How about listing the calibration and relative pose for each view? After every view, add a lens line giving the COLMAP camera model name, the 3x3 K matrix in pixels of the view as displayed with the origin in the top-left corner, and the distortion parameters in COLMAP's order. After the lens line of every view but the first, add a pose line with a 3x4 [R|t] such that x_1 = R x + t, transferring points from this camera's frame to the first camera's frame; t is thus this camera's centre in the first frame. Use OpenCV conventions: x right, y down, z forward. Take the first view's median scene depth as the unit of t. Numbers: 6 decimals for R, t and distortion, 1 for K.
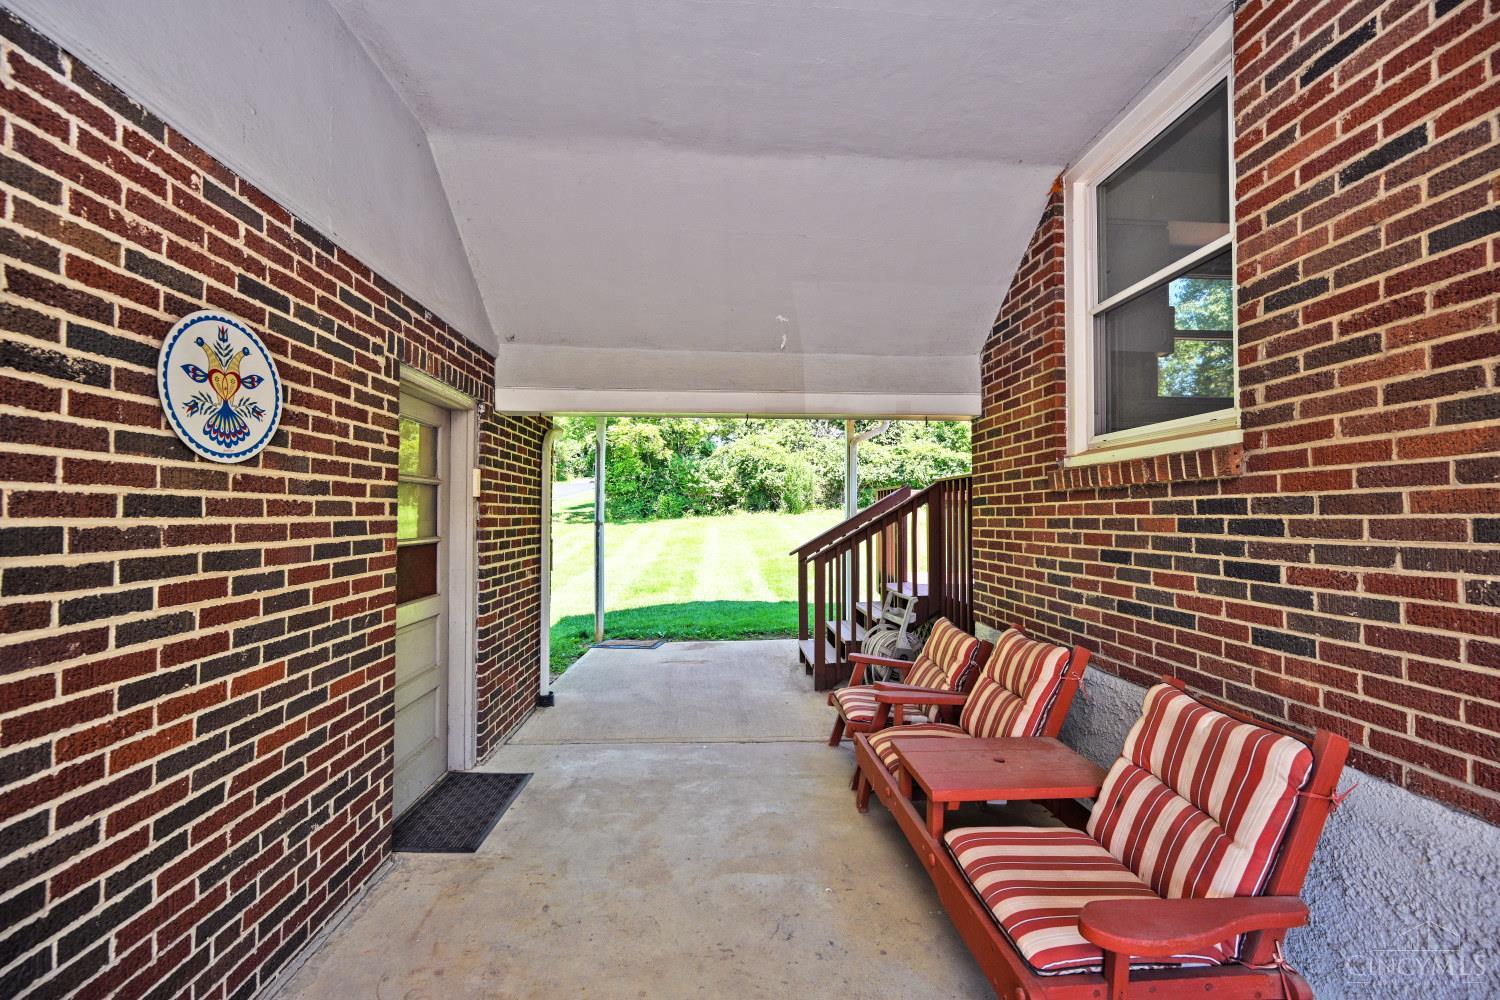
lens RADIAL K [[601.6, 0, 750.0], [0, 601.6, 500.0], [0, 0, 1]] dist [-0.001669, 0.000018]
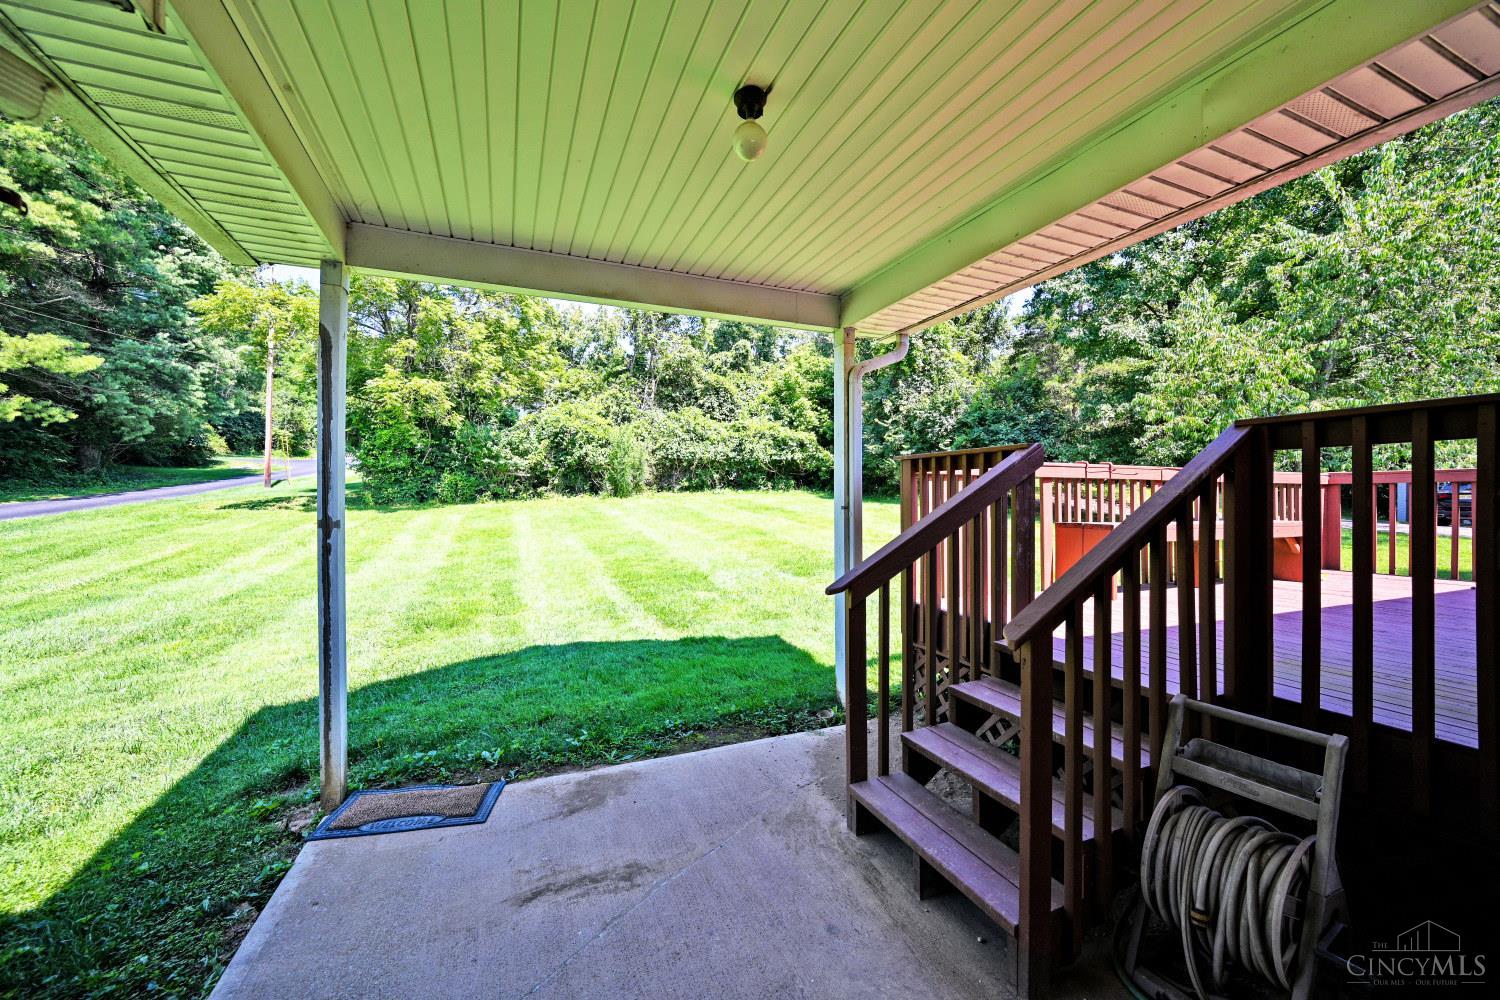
lens RADIAL K [[601.6, 0, 750.0], [0, 601.6, 500.0], [0, 0, 1]] dist [-0.001669, 0.000018]
pose [[0.945653, -0.003337, 0.325162, -0.029179], [-0.005769, 0.999618, 0.027038, 0.002670], [-0.325127, -0.027445, 0.945272, 0.134759]]
